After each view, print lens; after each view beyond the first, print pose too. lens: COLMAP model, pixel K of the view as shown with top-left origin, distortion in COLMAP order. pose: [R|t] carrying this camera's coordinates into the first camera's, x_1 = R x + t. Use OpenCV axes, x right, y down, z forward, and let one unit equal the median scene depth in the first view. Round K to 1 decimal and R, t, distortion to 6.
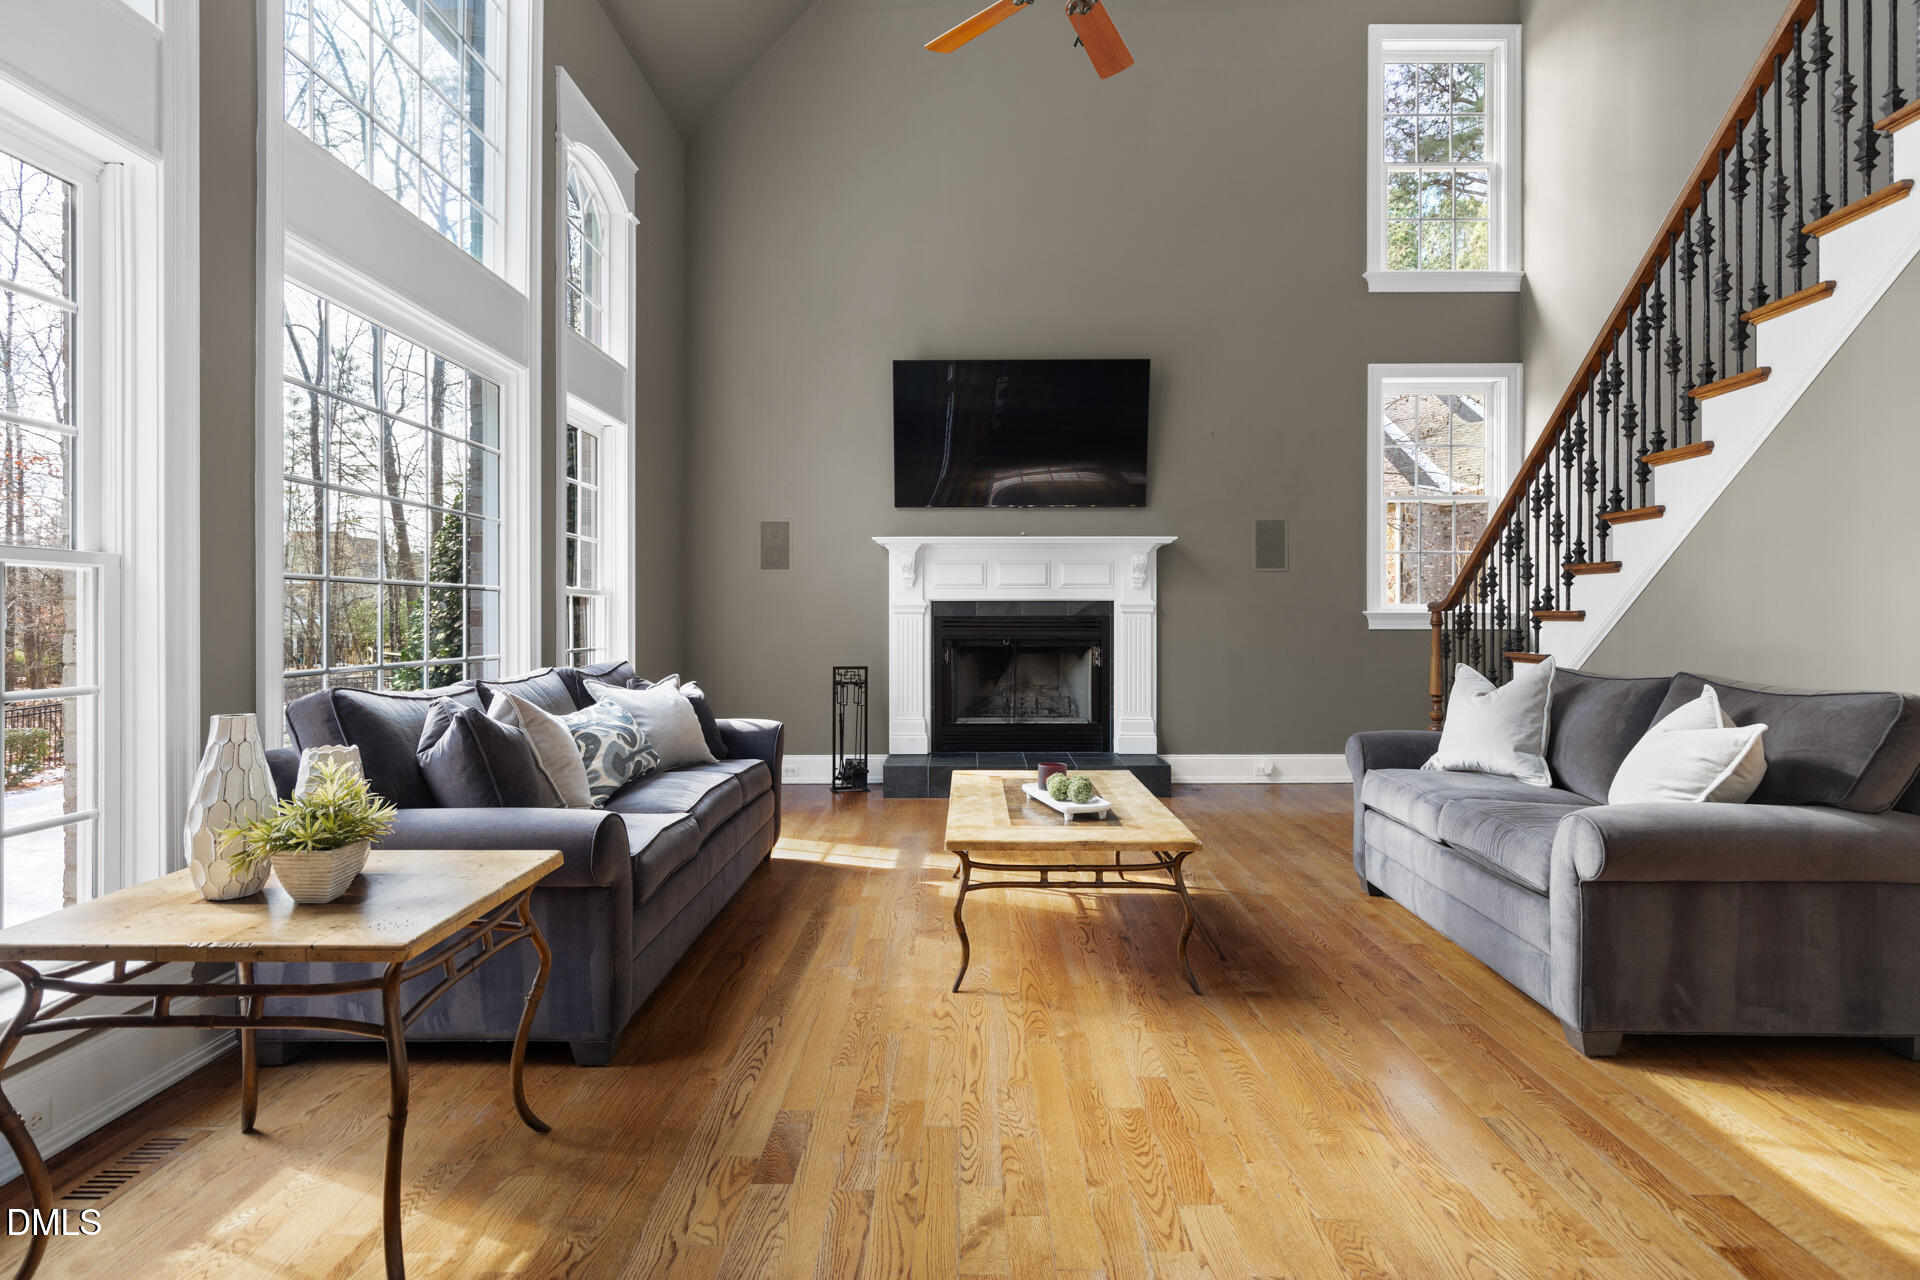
lens RADIAL K [[1006.3, 0, 977.7], [0, 1006.3, 623.0], [0, 0, 1]] dist [-0.003515, 0.002434]
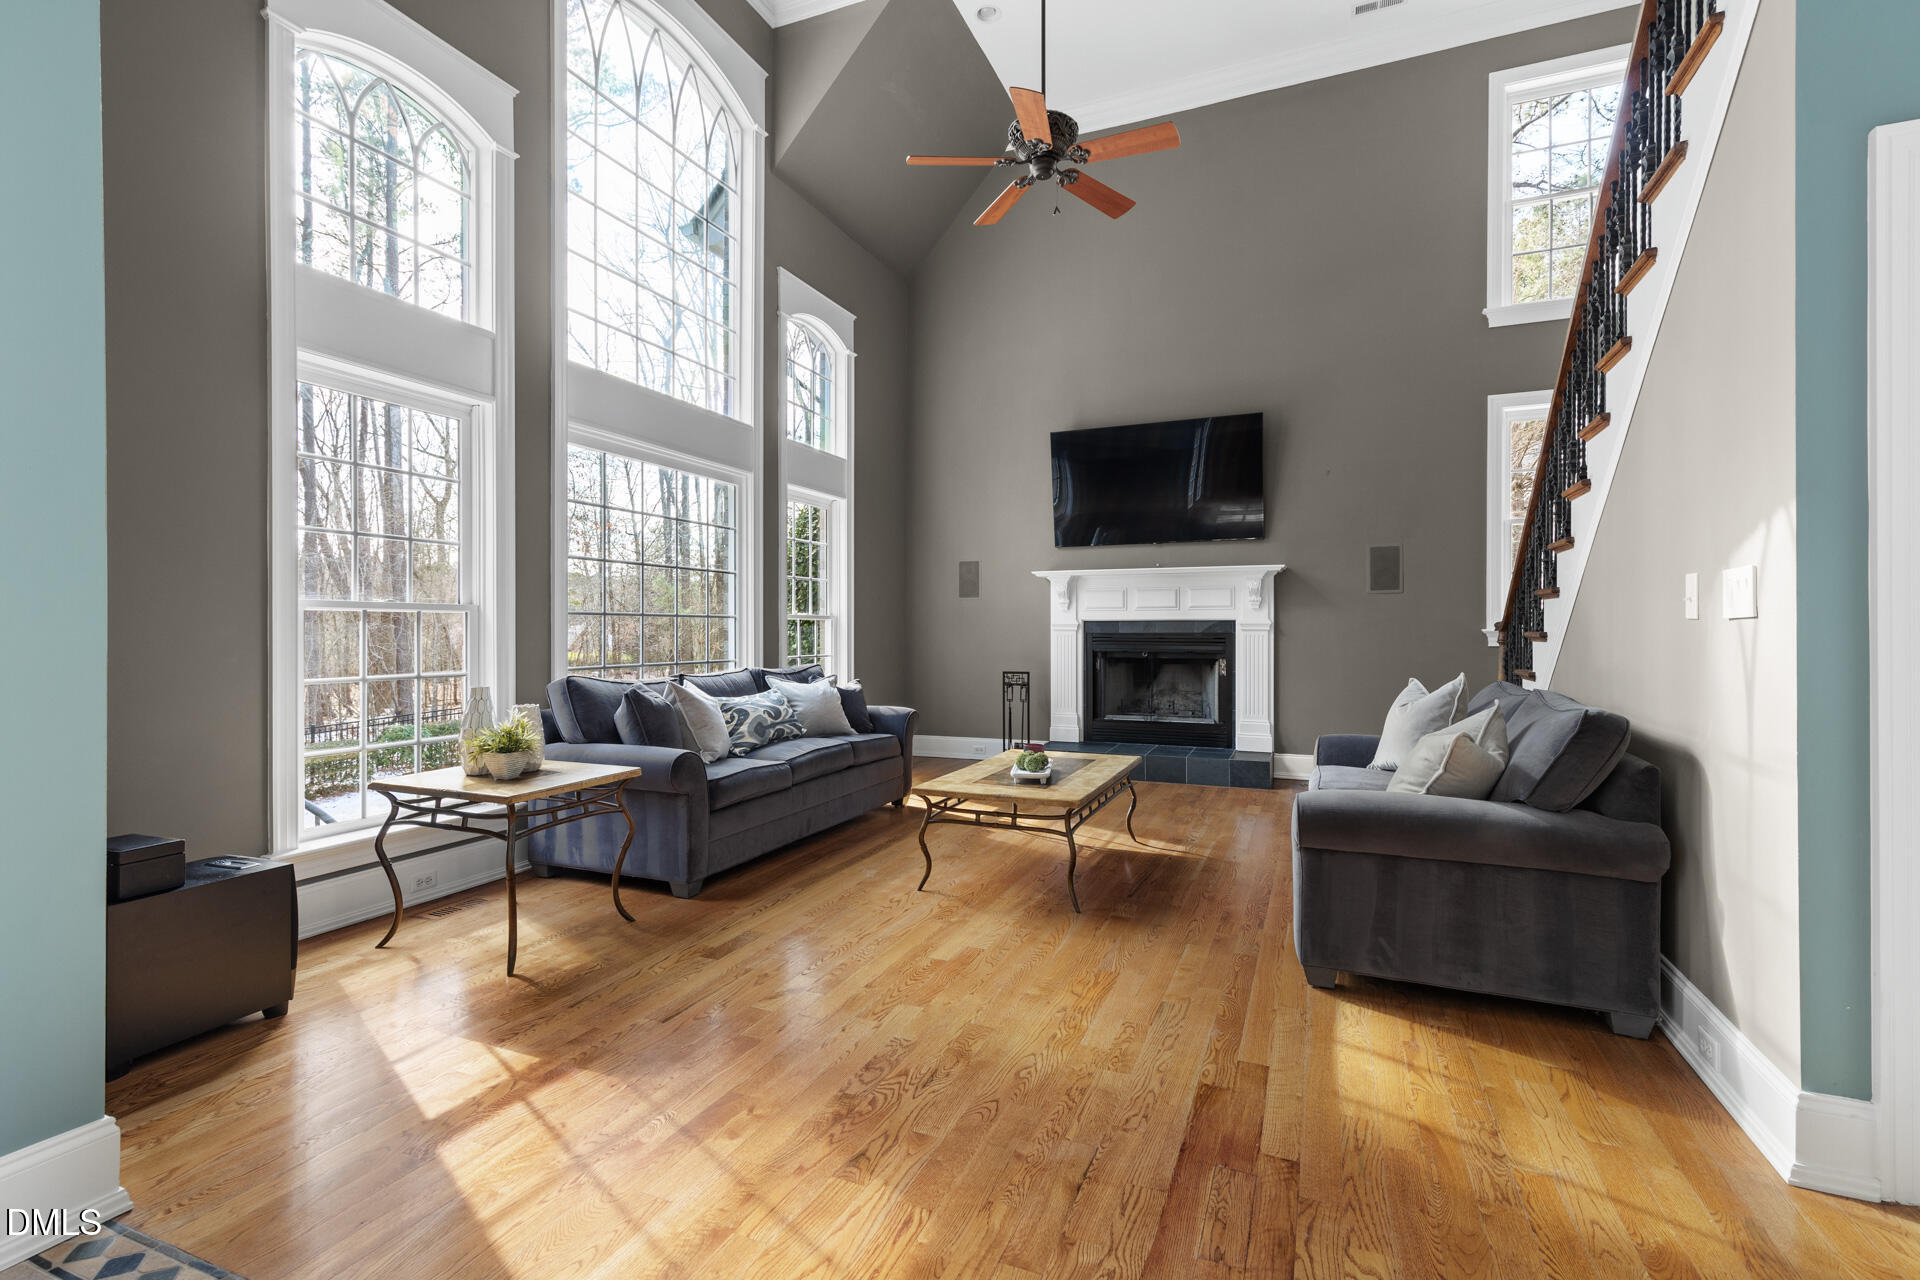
lens RADIAL K [[883.2, 0, 952.2], [0, 883.2, 637.0], [0, 0, 1]] dist [0.007509, -0.000626]
pose [[0.920202, 0.004004, -0.391424, 0.541570], [-0.002939, 0.999990, 0.003319, -0.011331], [0.391433, -0.001903, 0.920204, -0.181836]]
